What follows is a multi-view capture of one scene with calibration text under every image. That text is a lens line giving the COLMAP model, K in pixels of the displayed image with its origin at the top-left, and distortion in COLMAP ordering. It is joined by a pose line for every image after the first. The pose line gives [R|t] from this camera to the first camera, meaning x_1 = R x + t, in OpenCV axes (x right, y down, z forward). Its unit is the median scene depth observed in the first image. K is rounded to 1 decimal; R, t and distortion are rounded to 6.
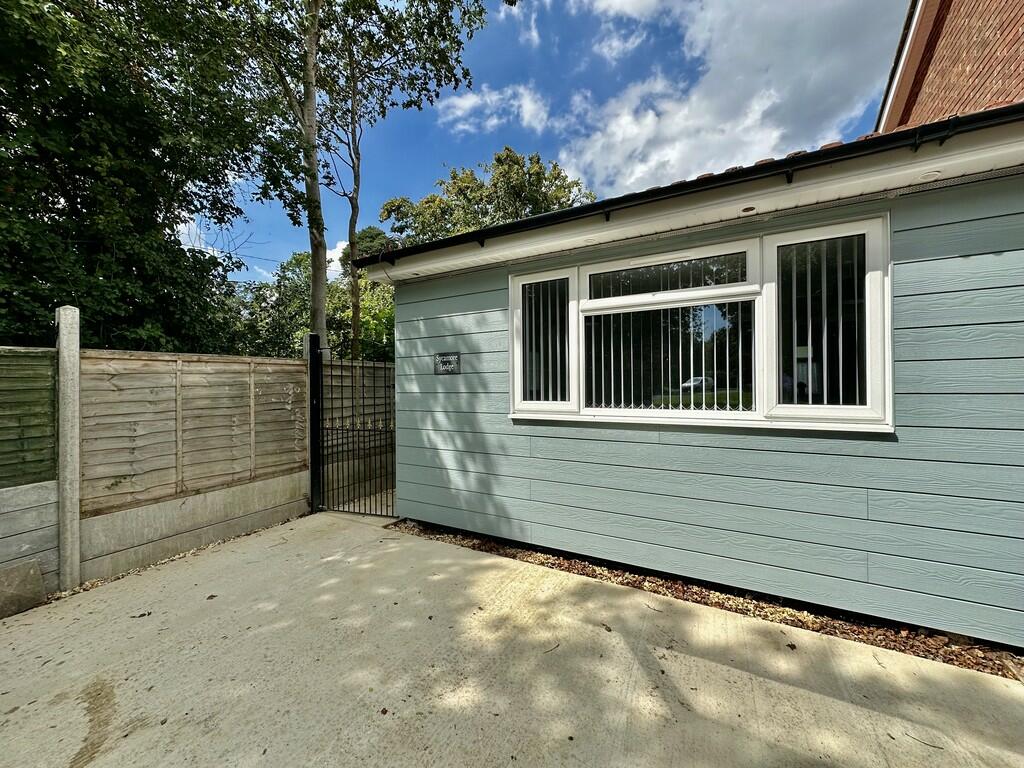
lens RADIAL K [[405.9, 0, 514.9], [0, 405.9, 385.9], [0, 0, 1]] dist [-0.000919, -0.000003]
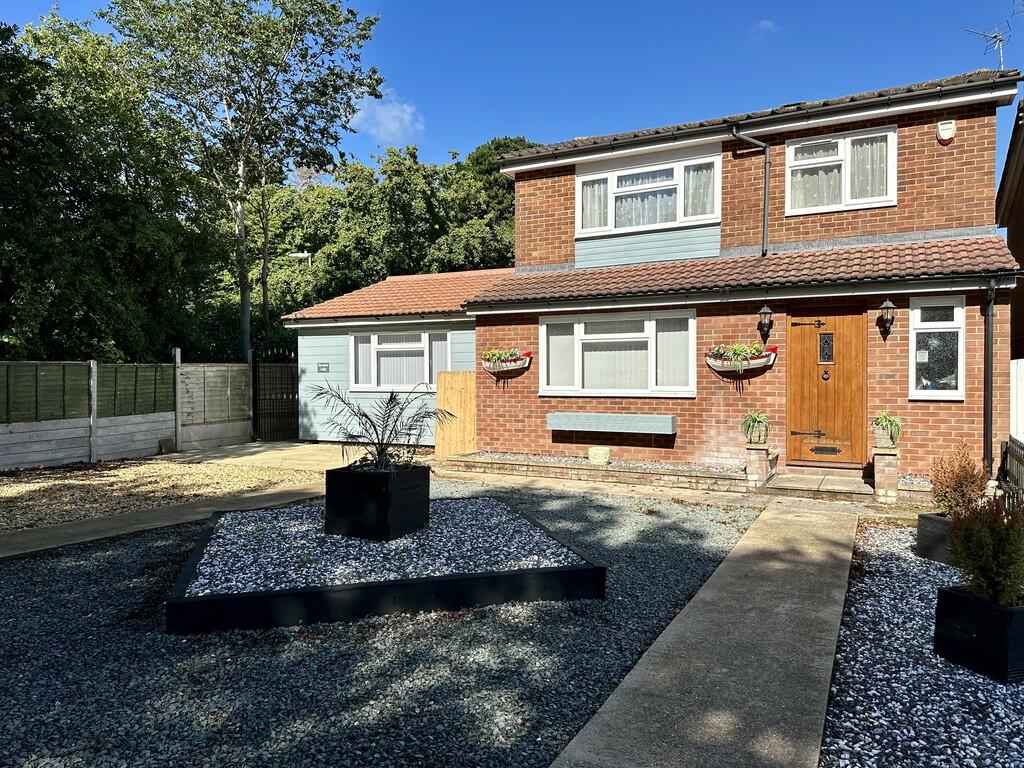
lens RADIAL K [[718.3, 0, 517.0], [0, 718.3, 385.9], [0, 0, 1]] dist [0.047240, -0.049330]
pose [[0.998209, 0.007593, 0.059336, 0.611246], [-0.008545, 0.999838, 0.015823, -0.026383], [-0.059207, -0.016301, 0.998113, -2.772338]]
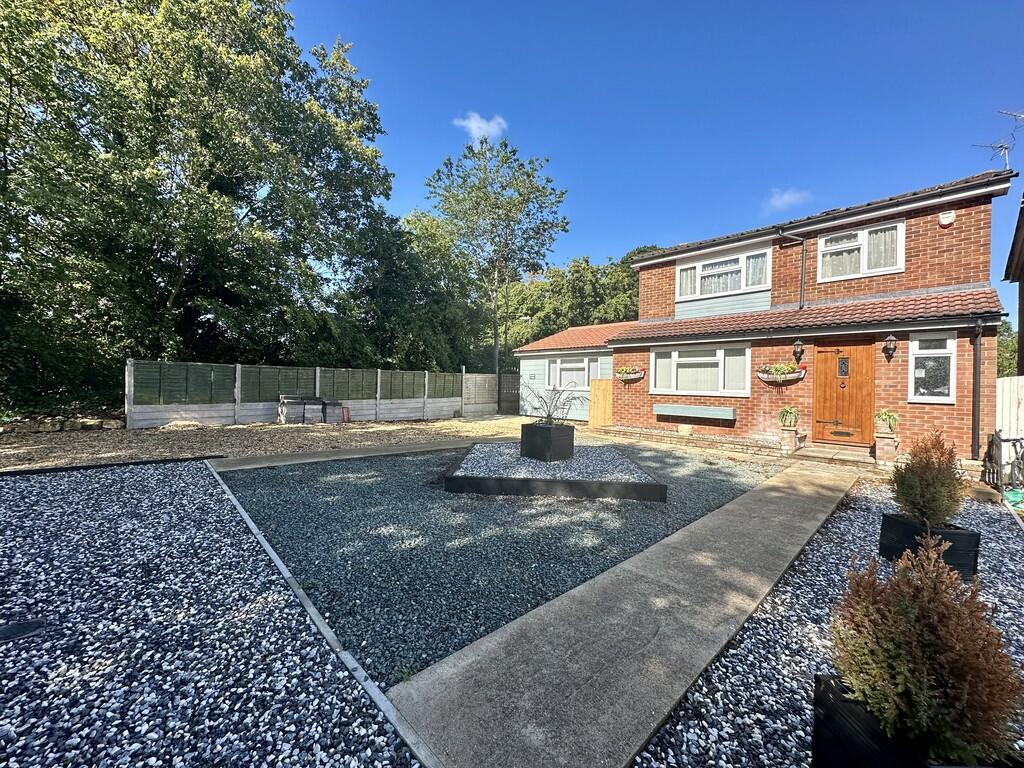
lens RADIAL K [[405.9, 0, 509.8], [0, 405.9, 381.1], [0, 0, 1]] dist [-0.000919, -0.000003]
pose [[0.962339, 0.029361, -0.270260, 0.681769], [-0.030522, 0.999534, -0.000092, -0.005918], [0.270132, 0.008337, 0.962787, -2.854889]]
